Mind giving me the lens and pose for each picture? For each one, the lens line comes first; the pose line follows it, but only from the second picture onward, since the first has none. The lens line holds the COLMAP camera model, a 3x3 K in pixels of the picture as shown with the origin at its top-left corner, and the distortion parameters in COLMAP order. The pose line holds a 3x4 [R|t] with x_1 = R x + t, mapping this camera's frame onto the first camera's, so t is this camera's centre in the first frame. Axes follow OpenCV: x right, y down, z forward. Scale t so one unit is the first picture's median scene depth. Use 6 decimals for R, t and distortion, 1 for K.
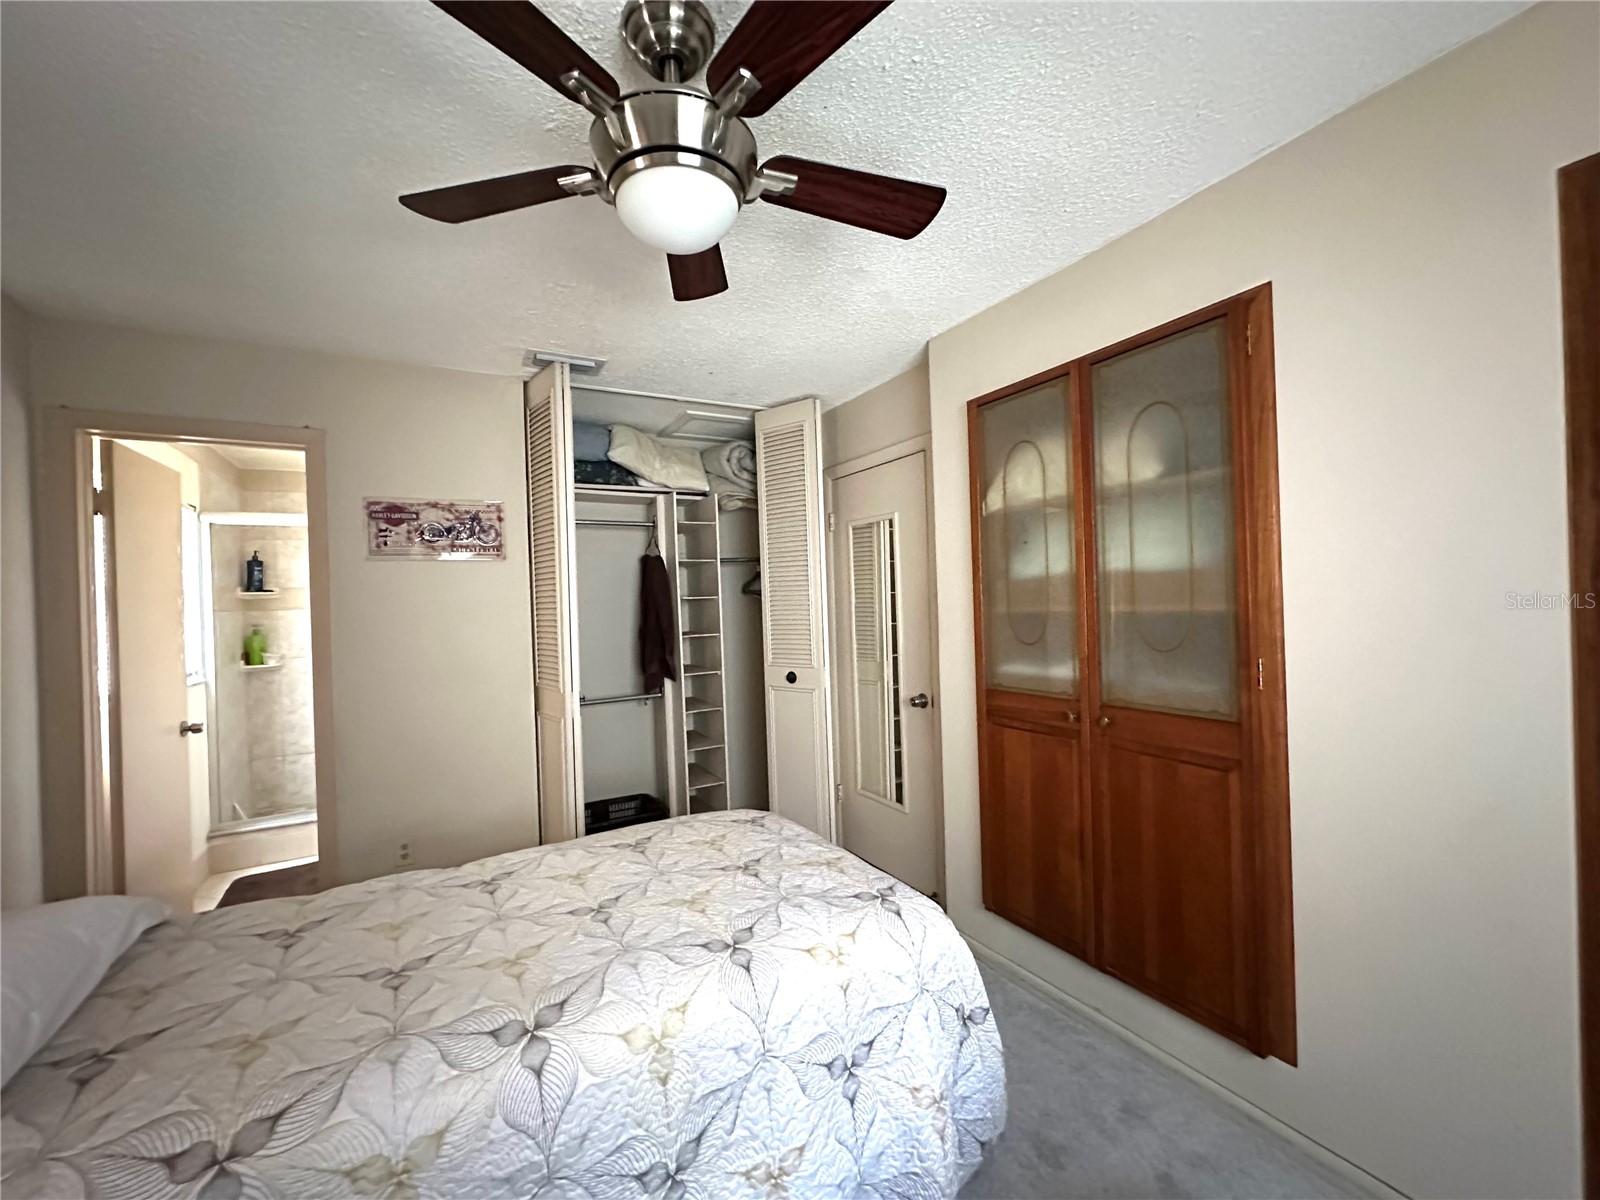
lens RADIAL K [[637.3, 0, 800.0], [0, 637.3, 600.0], [0, 0, 1]] dist [-0.002301, -0.000010]
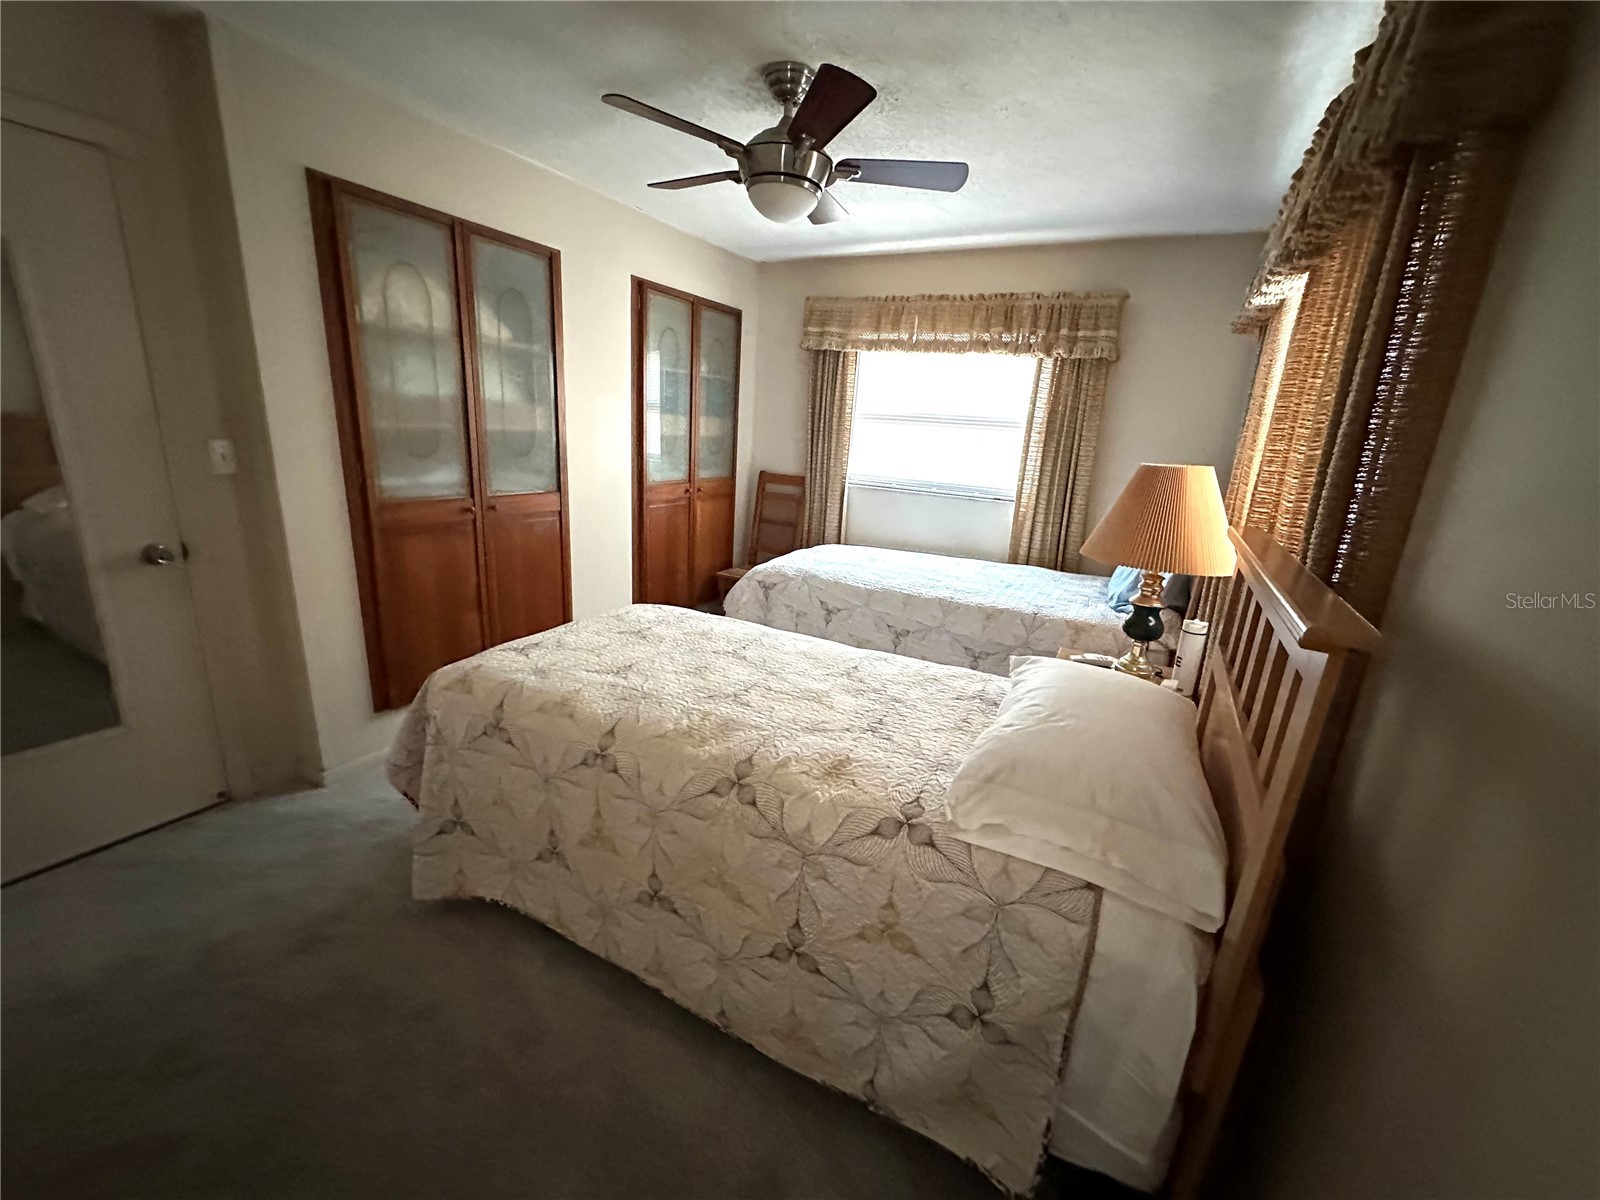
lens RADIAL K [[637.3, 0, 800.0], [0, 637.3, 600.0], [0, 0, 1]] dist [-0.002301, -0.000010]
pose [[-0.537594, -0.232025, 0.810652, -1.071679], [-0.049245, 0.968394, 0.244517, 0.004643], [-0.841765, 0.091530, -0.532029, 1.125765]]
